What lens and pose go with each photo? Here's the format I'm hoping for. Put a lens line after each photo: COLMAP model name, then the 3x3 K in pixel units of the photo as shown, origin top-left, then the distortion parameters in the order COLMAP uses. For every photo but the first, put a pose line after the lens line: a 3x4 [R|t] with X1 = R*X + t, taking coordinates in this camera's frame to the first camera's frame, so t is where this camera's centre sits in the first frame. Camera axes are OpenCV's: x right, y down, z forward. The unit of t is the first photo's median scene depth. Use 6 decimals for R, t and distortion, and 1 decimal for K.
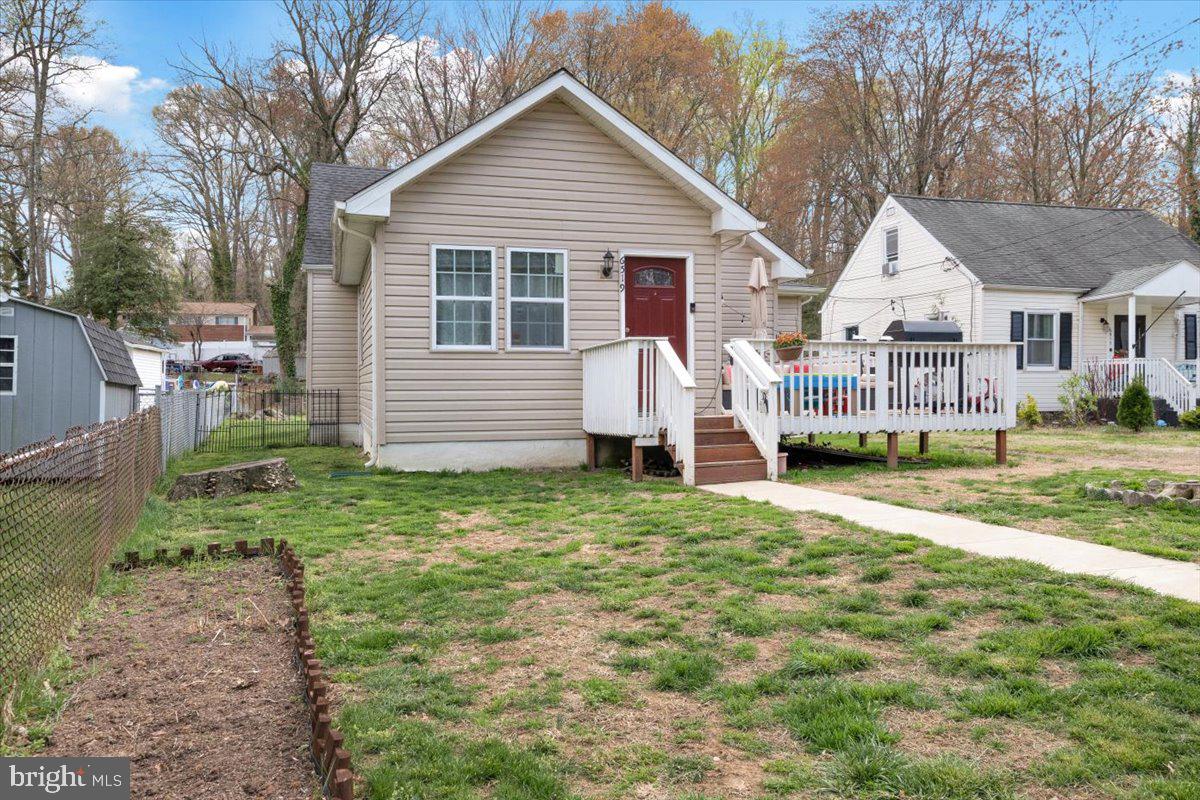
lens RADIAL K [[902.5, 0, 600.0], [0, 902.5, 372.2], [0, 0, 1]] dist [0.005164, 0.008868]
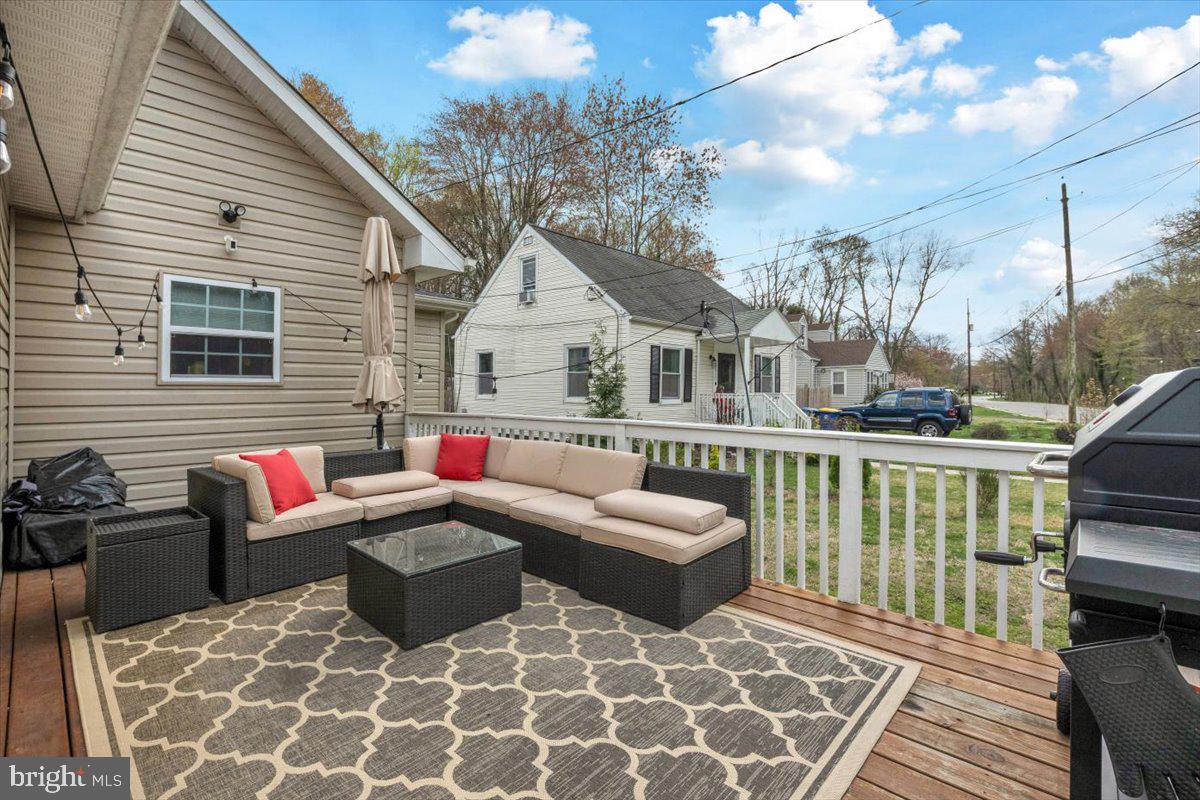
lens RADIAL K [[536.9, 0, 587.7], [0, 536.9, 388.1], [0, 0, 1]] dist [-0.038492, 0.008027]
pose [[0.869483, 0.007368, 0.493908, 0.183665], [-0.017935, 0.999700, 0.016659, -0.051990], [-0.493637, -0.023343, 0.869355, 0.953458]]
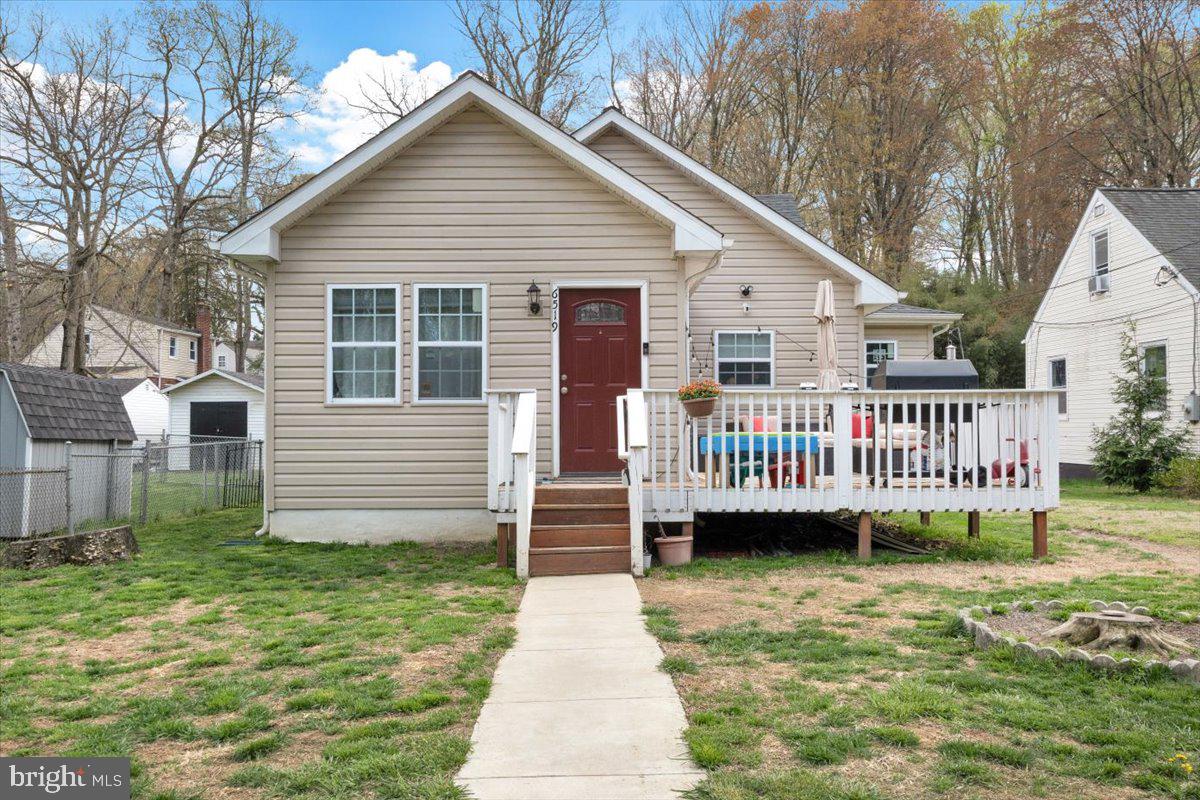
lens RADIAL K [[1001.7, 0, 601.4], [0, 1001.7, 384.5], [0, 0, 1]] dist [0.009701, 0.003299]
pose [[0.959805, -0.010473, -0.280473, 0.328932], [0.002932, 0.999623, -0.027294, -0.015474], [0.280654, 0.025374, 0.959474, 0.133536]]
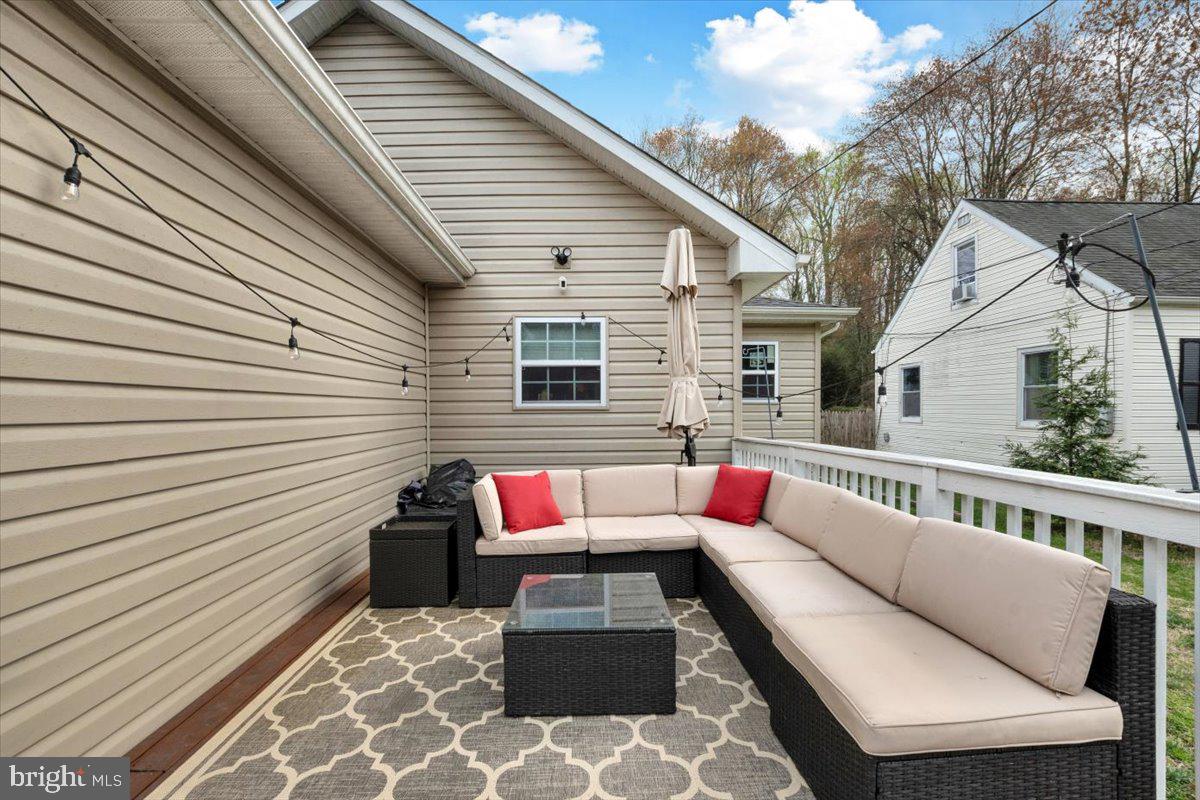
lens RADIAL K [[536.8, 0, 599.9], [0, 536.8, 415.0], [0, 0, 1]] dist [-0.035209, 0.007483]
pose [[0.963649, 0.001012, -0.267168, 0.297145], [0.007166, 0.999535, 0.029632, -0.051293], [0.267074, -0.030470, 0.963194, 1.002914]]
